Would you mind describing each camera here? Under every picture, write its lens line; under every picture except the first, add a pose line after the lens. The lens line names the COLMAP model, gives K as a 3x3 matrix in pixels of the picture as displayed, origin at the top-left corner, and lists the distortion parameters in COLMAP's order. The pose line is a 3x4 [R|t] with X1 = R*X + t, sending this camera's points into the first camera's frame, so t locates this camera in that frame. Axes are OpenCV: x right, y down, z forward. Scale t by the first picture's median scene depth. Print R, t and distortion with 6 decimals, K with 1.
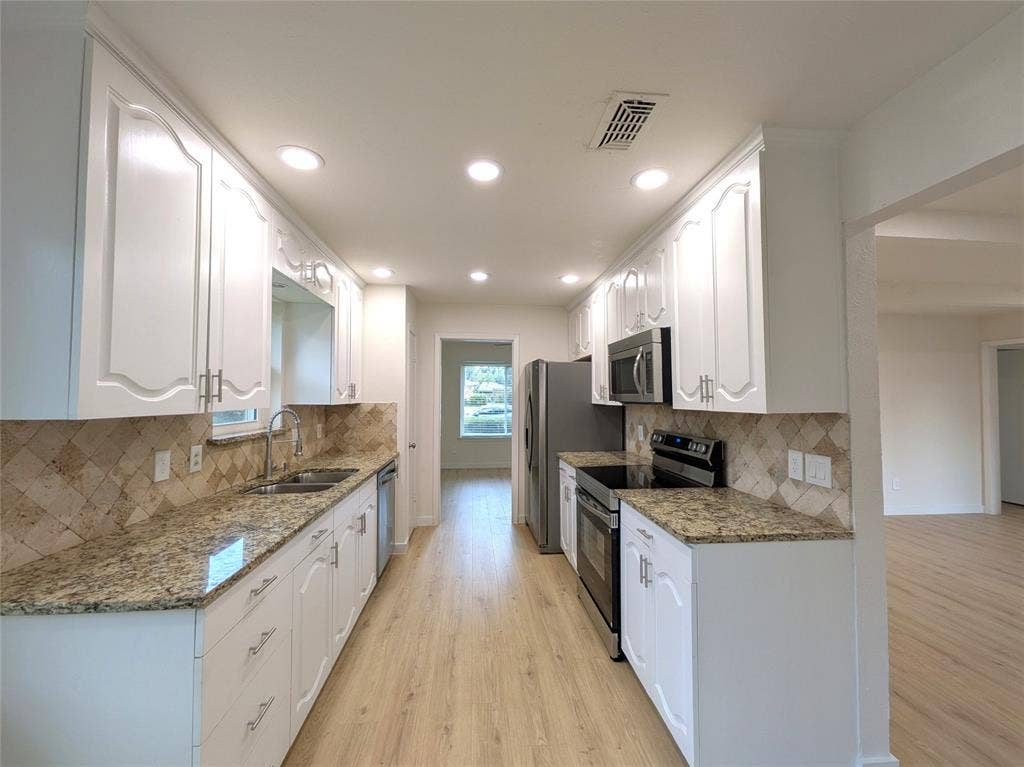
lens RADIAL K [[412.7, 0, 512.0], [0, 412.7, 383.5], [0, 0, 1]] dist [0.002666, 0.000128]
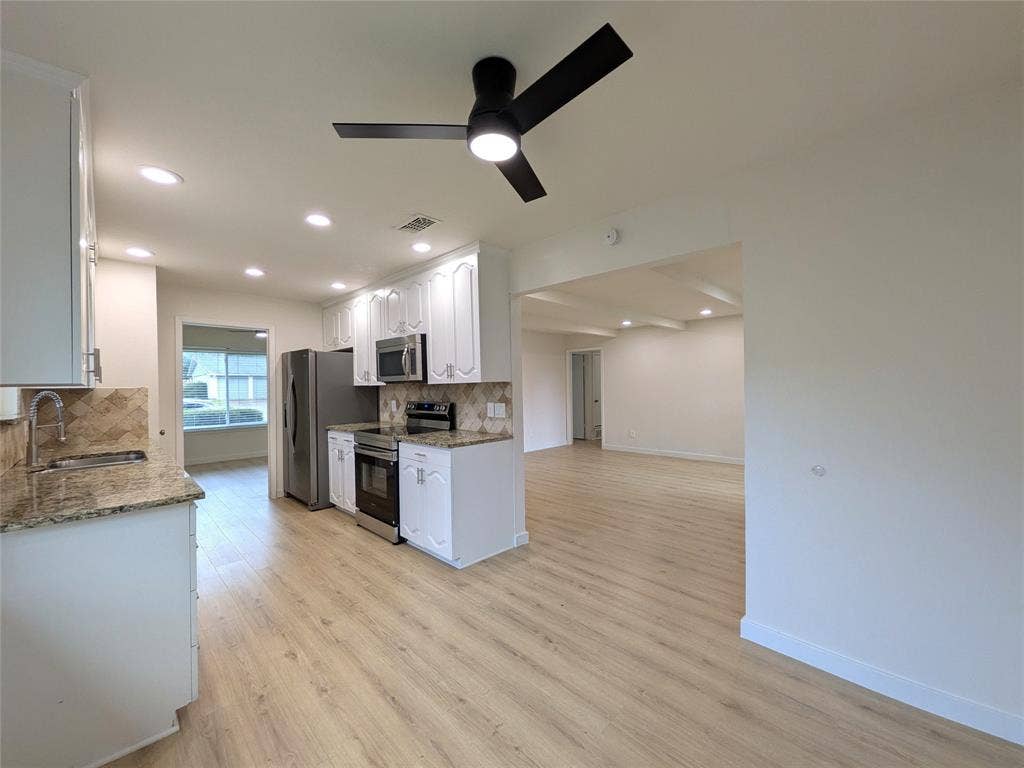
lens RADIAL K [[404.9, 0, 512.0], [0, 404.9, 384.0], [0, 0, 1]] dist [0.001491, 0.000097]
pose [[0.768396, -0.011428, 0.639873, -0.377293], [-0.002540, 0.999778, 0.020906, 0.026325], [-0.639970, -0.017689, 0.768197, -0.439671]]
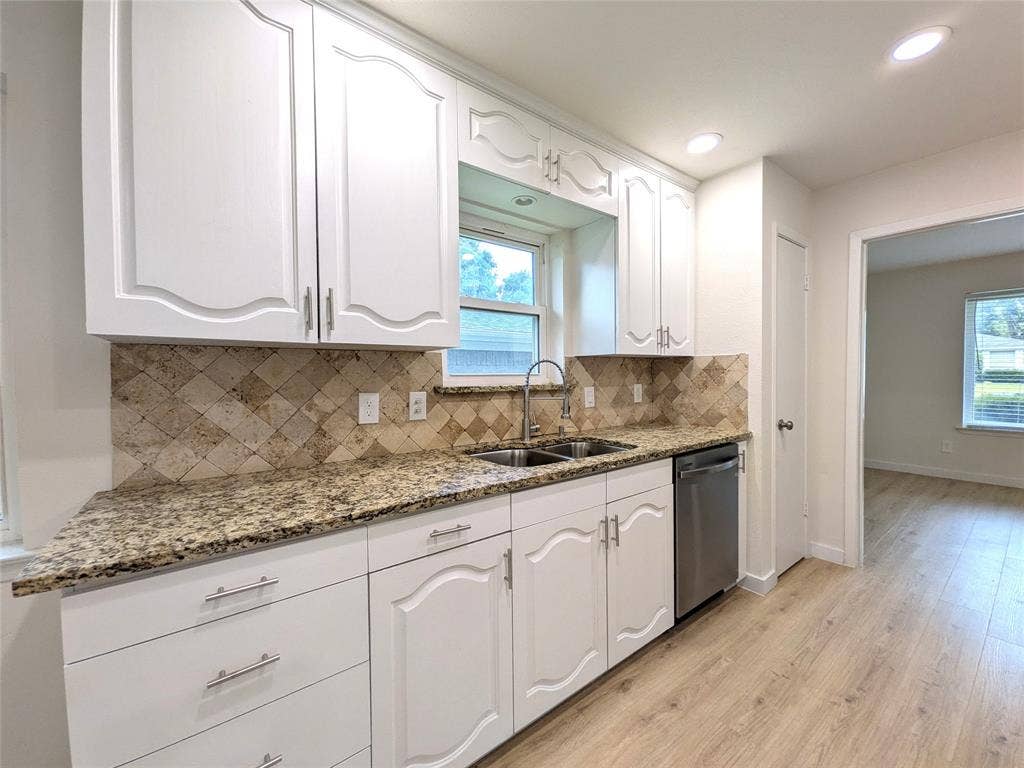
lens RADIAL K [[404.9, 0, 512.0], [0, 404.9, 384.0], [0, 0, 1]] dist [0.001491, 0.000097]
pose [[0.524792, 0.013296, -0.851127, 0.096797], [0.036865, 0.998585, 0.038330, 0.091482], [0.850432, -0.051491, 0.523559, 0.608465]]
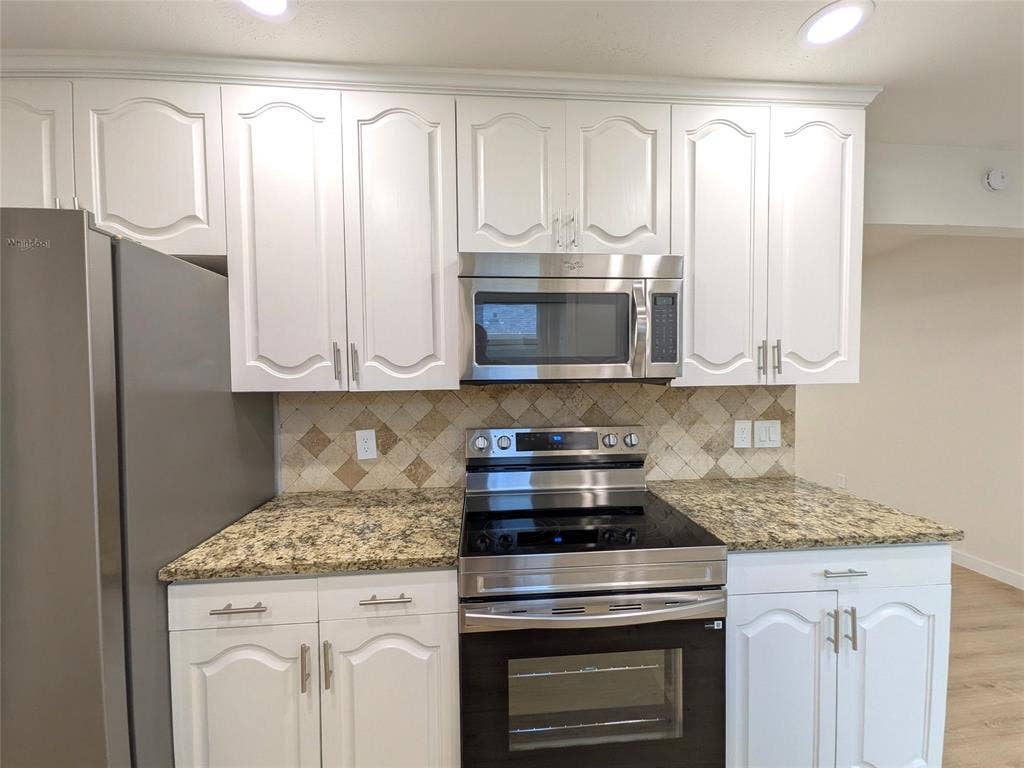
lens RADIAL K [[404.9, 0, 512.0], [0, 404.9, 384.0], [0, 0, 1]] dist [0.001491, 0.000097]
pose [[0.013613, -0.031476, 0.999412, -0.262253], [-0.020939, 0.999276, 0.031757, 0.041307], [-0.999688, -0.021359, 0.012944, 1.241969]]
